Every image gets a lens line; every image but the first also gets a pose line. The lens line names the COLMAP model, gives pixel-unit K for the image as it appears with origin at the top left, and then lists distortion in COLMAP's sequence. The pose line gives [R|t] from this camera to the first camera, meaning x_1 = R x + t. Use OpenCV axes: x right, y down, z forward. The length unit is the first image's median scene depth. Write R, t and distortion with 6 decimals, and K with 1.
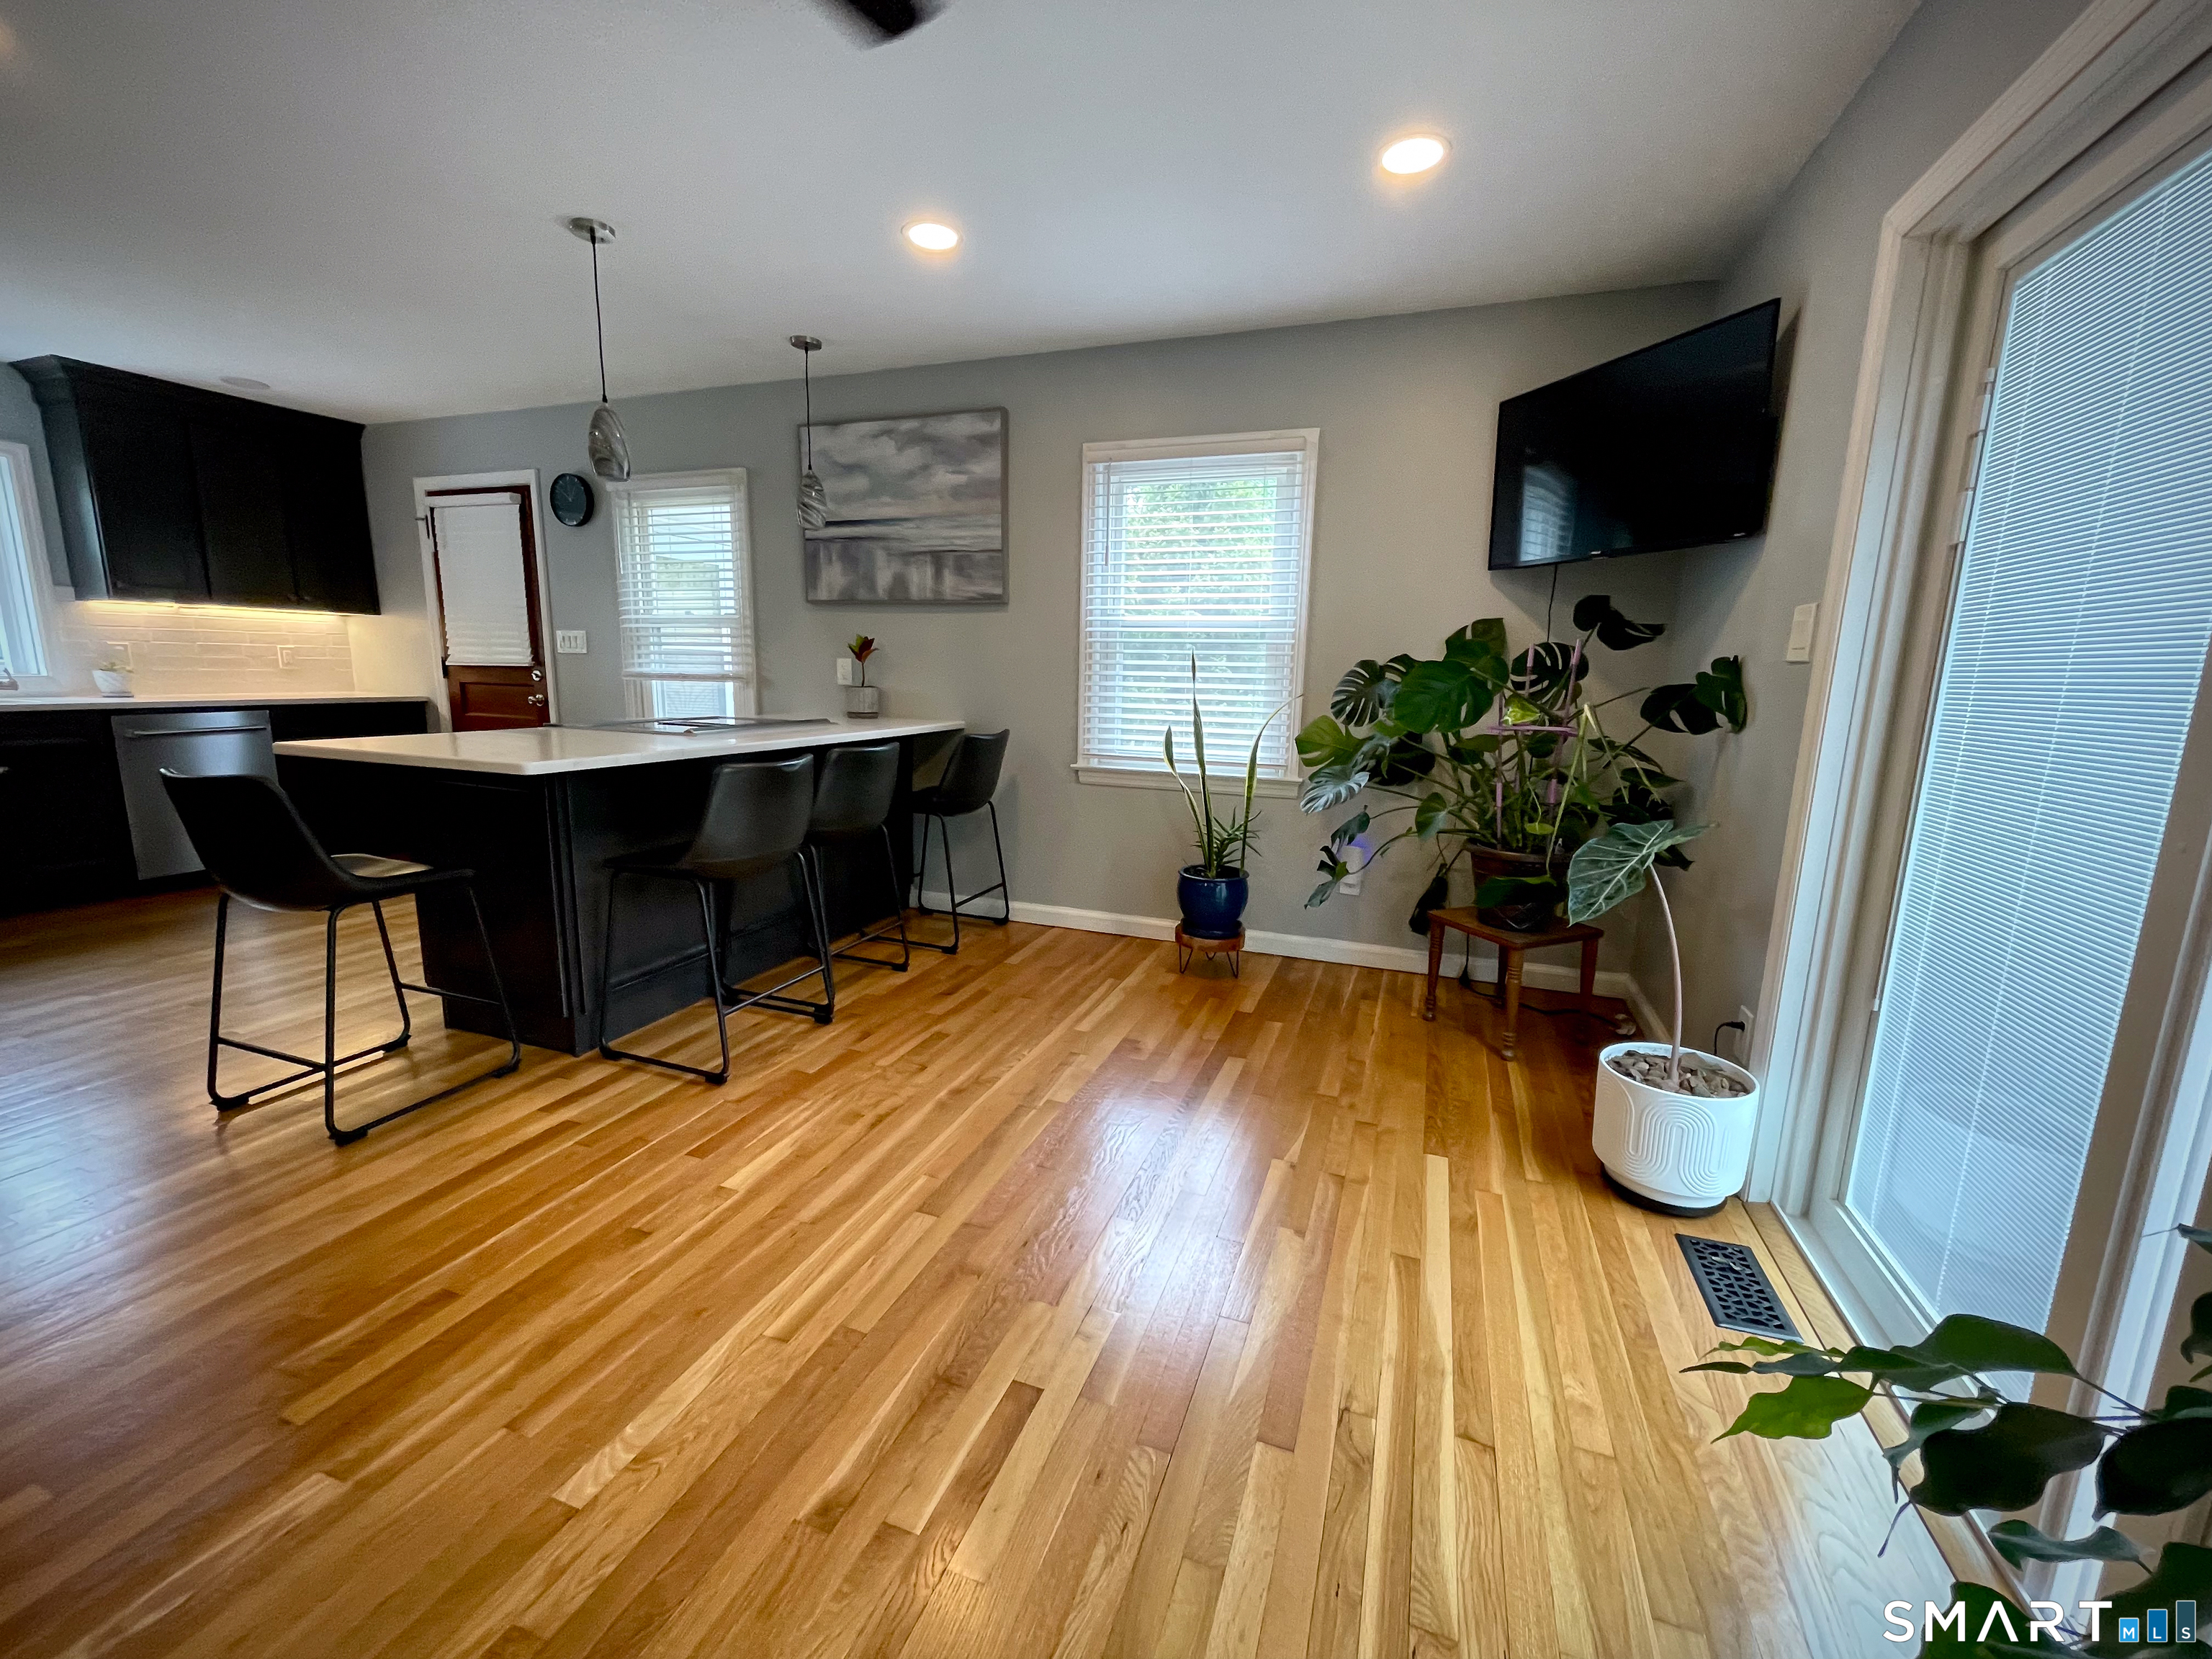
lens RADIAL K [[893.8, 0, 1106.0], [0, 893.8, 829.5], [0, 0, 1]] dist [0.002510, 0.000094]
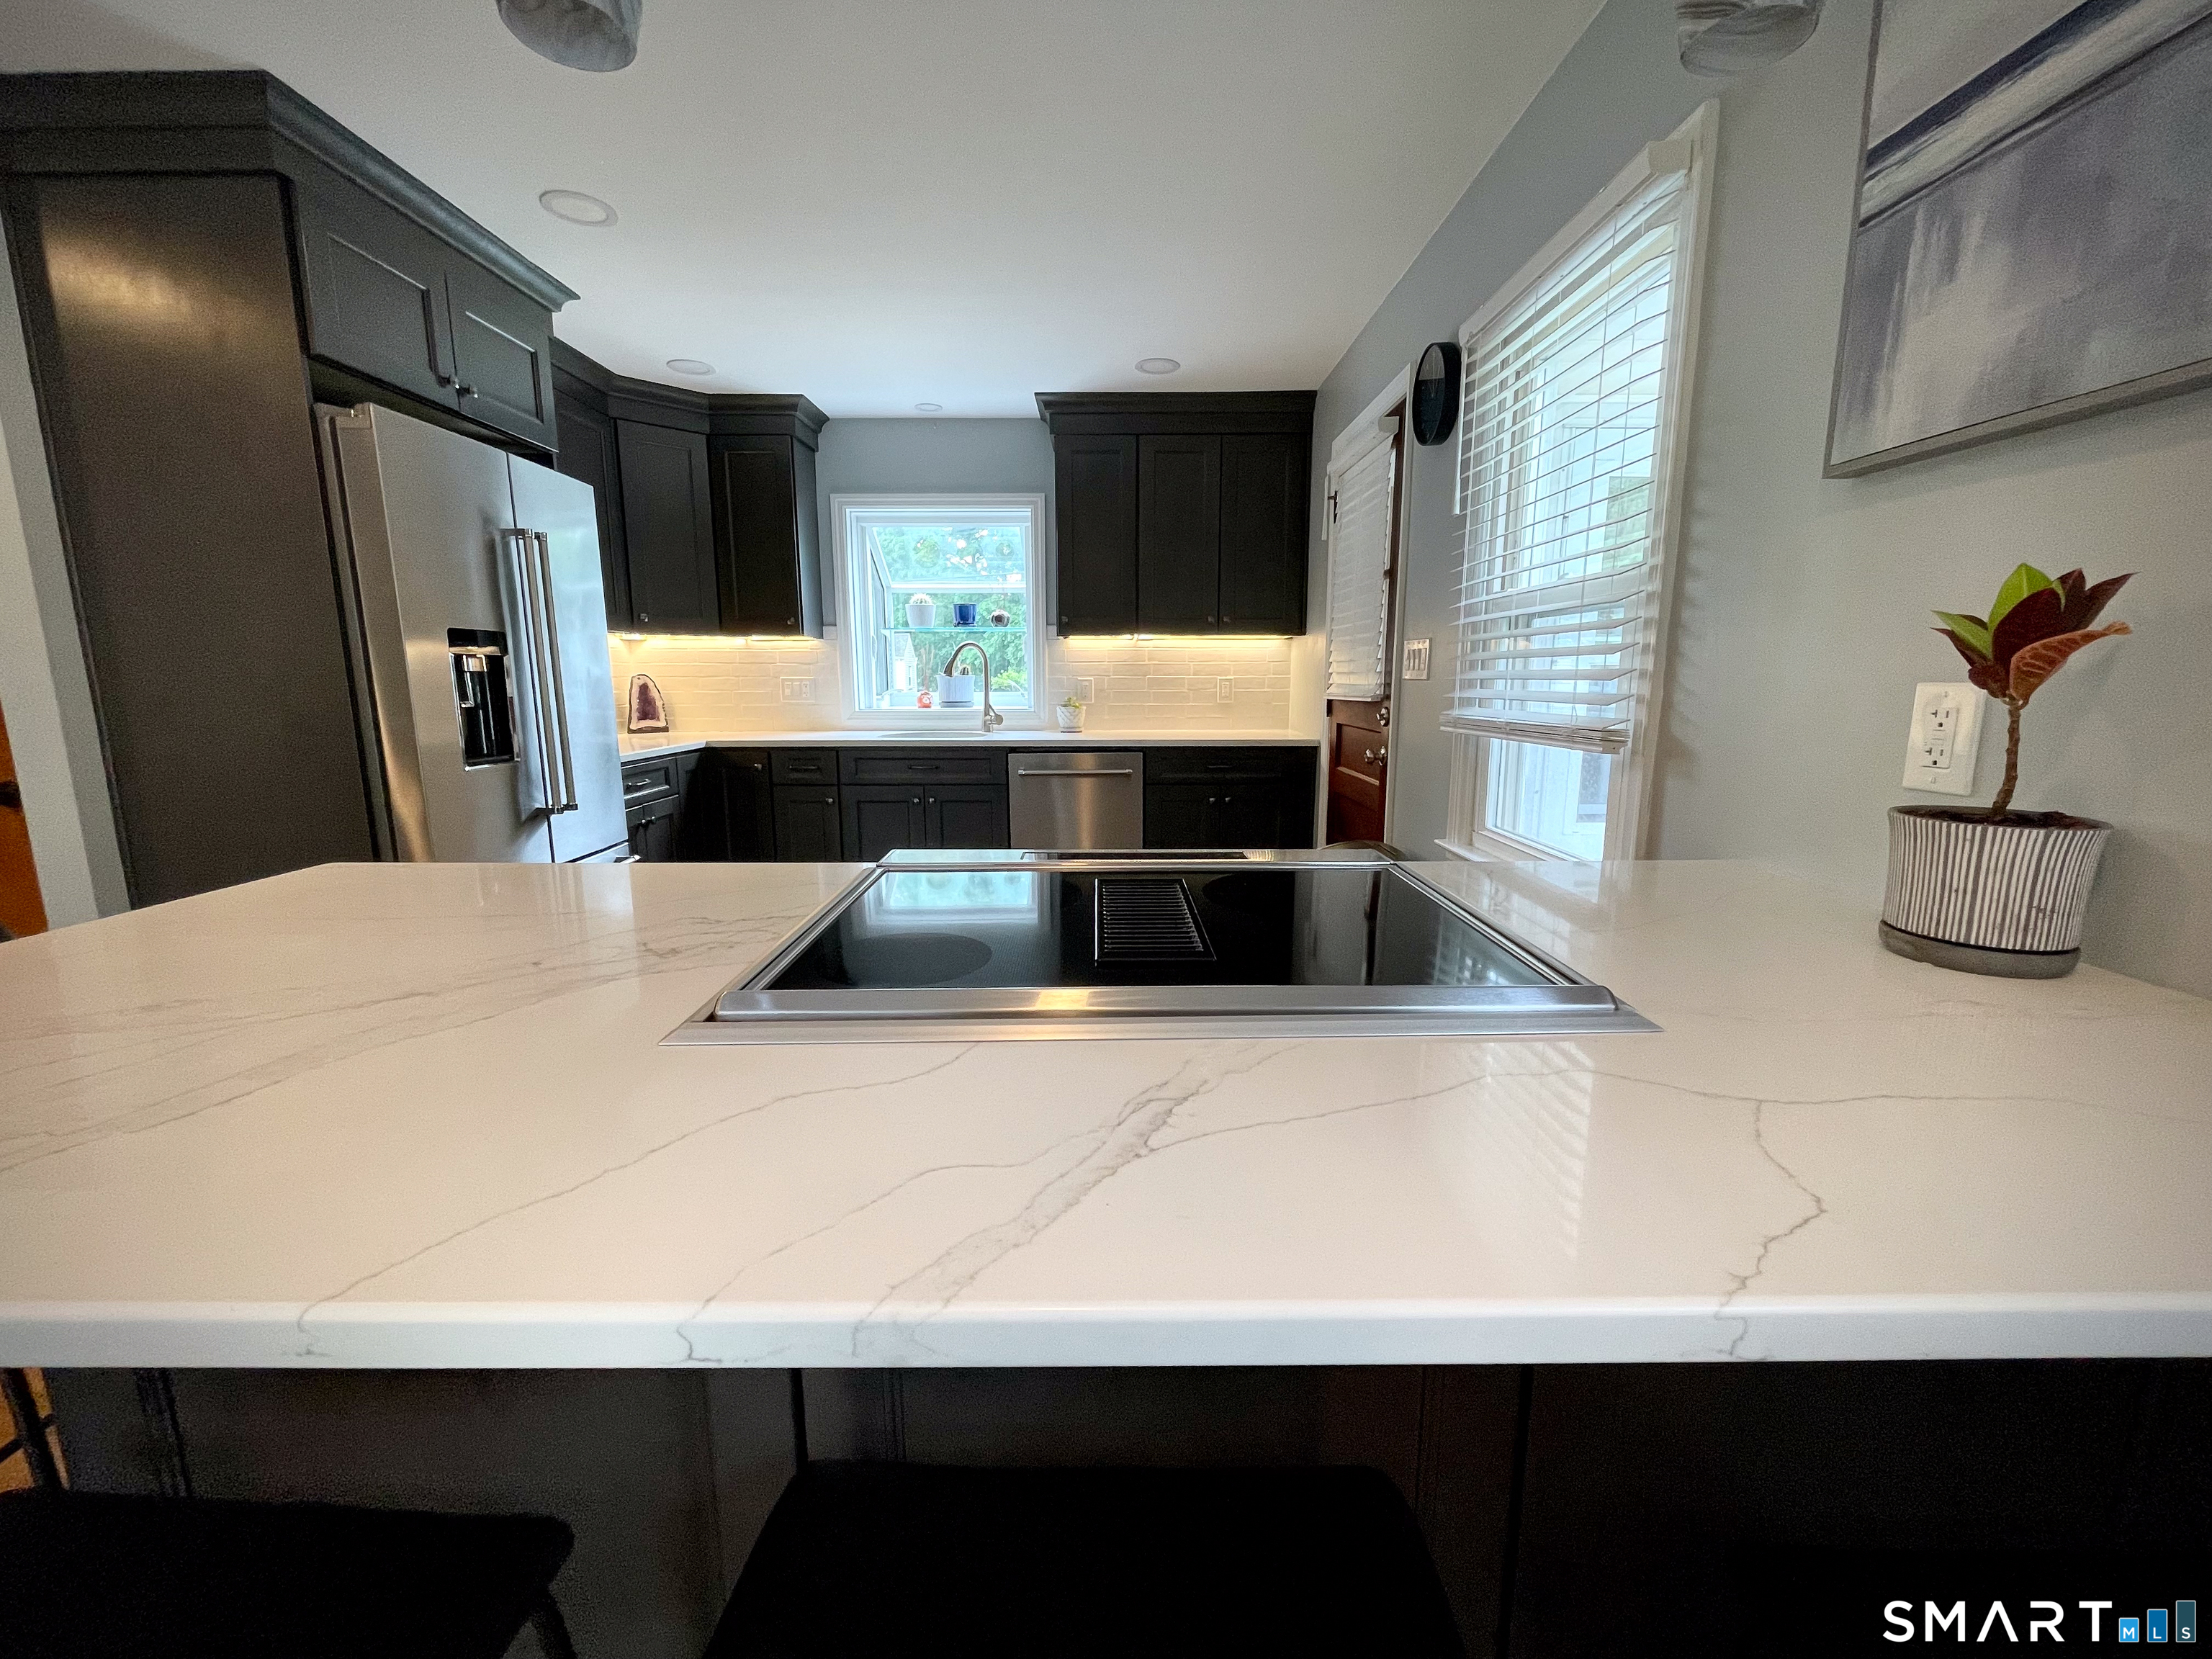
lens RADIAL K [[893.8, 0, 1106.0], [0, 893.8, 829.5], [0, 0, 1]] dist [0.002510, 0.000094]
pose [[0.344046, 0.137494, -0.928832, -0.143983], [-0.159486, 0.983404, 0.086497, -0.137358], [0.925309, 0.118377, 0.360264, 0.707753]]
